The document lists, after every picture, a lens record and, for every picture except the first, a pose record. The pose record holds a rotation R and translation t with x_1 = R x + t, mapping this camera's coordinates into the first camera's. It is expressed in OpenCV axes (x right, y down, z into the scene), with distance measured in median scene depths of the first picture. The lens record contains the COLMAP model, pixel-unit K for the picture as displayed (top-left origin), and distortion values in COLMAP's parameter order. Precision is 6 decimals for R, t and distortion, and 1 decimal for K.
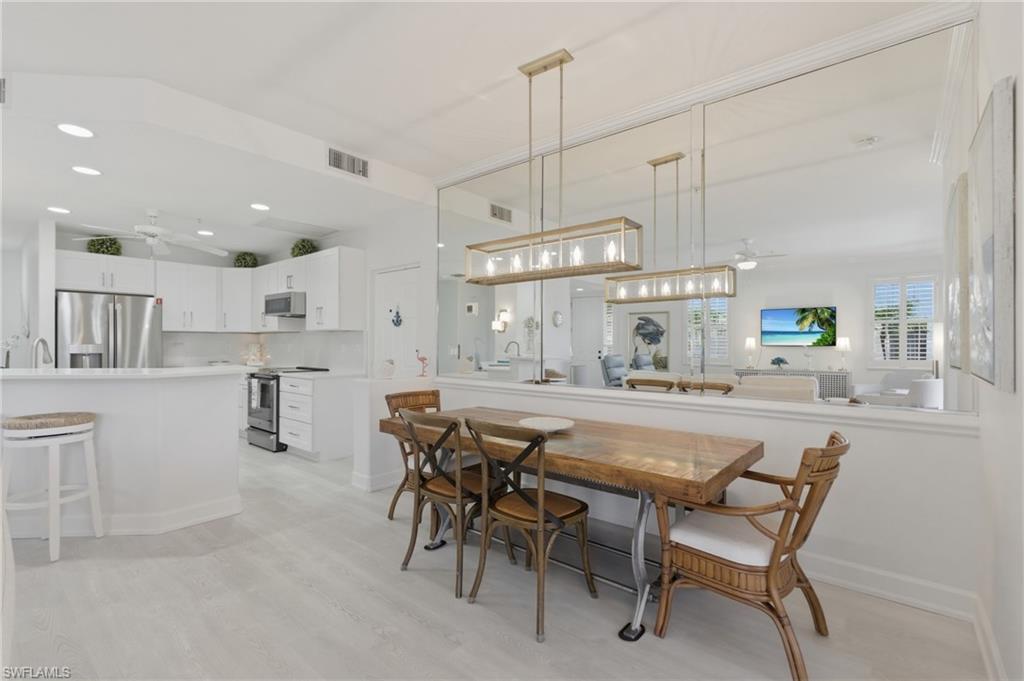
lens RADIAL K [[470.0, 0, 509.5], [0, 470.0, 334.6], [0, 0, 1]] dist [-0.008328, 0.007211]
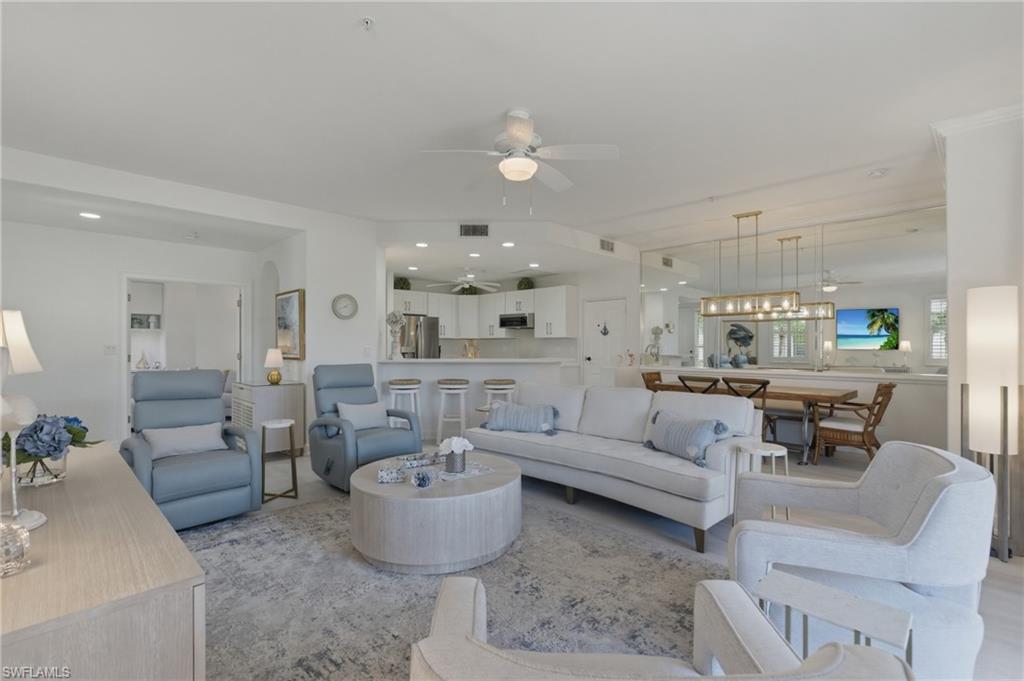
lens RADIAL K [[470.0, 0, 517.3], [0, 470.0, 338.8], [0, 0, 1]] dist [-0.008328, 0.007211]
pose [[0.996390, -0.003077, -0.084838, -0.358782], [0.003296, 0.999992, 0.002441, -0.009137], [0.084830, -0.002712, 0.996392, -0.554098]]
